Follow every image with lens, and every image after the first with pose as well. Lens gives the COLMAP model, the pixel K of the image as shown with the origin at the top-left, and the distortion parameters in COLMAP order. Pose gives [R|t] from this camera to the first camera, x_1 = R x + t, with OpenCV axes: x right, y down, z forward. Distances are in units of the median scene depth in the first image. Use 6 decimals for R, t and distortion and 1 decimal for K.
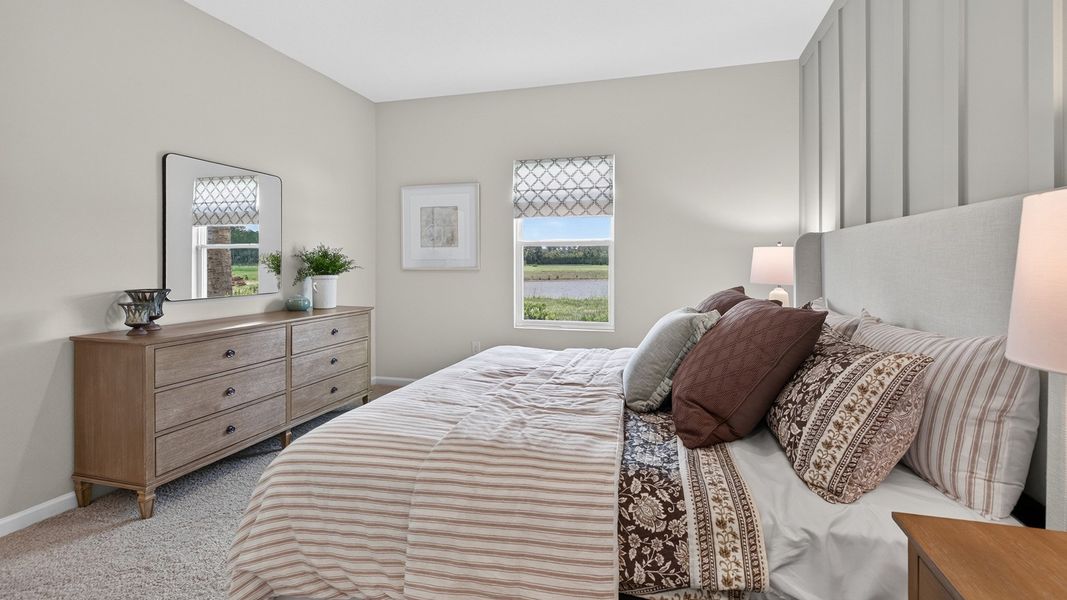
lens RADIAL K [[486.3, 0, 538.7], [0, 486.3, 283.4], [0, 0, 1]] dist [-0.001613, -0.000521]
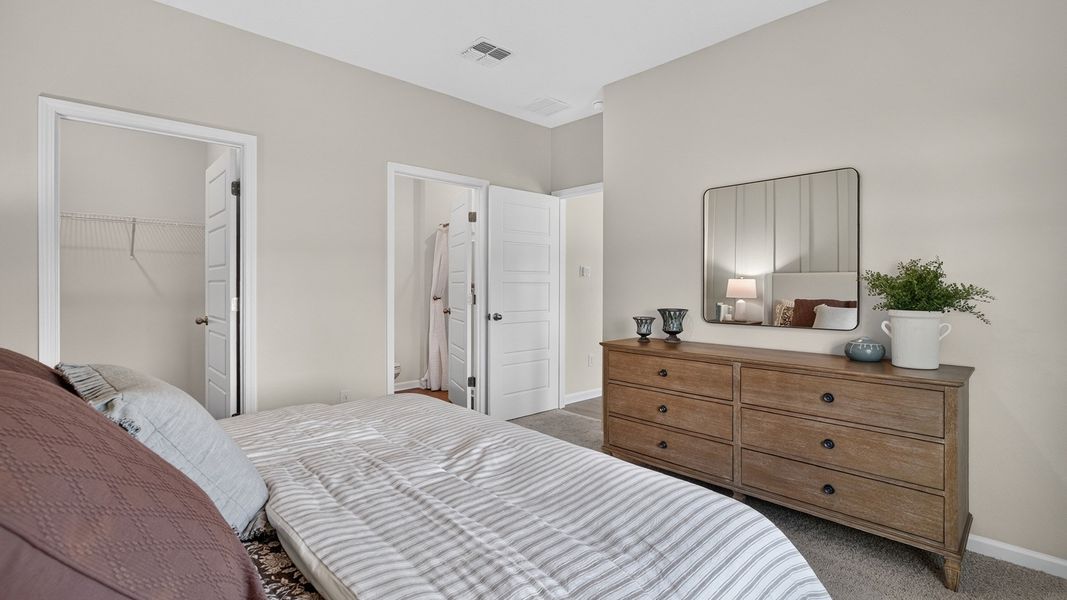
lens RADIAL K [[486.3, 0, 538.7], [0, 486.3, 283.4], [0, 0, 1]] dist [-0.001613, -0.000521]
pose [[-0.513246, 0.010904, -0.858172, 0.423096], [-0.026153, 0.999256, 0.028338, -0.077229], [0.857843, 0.036988, -0.512579, 1.312983]]
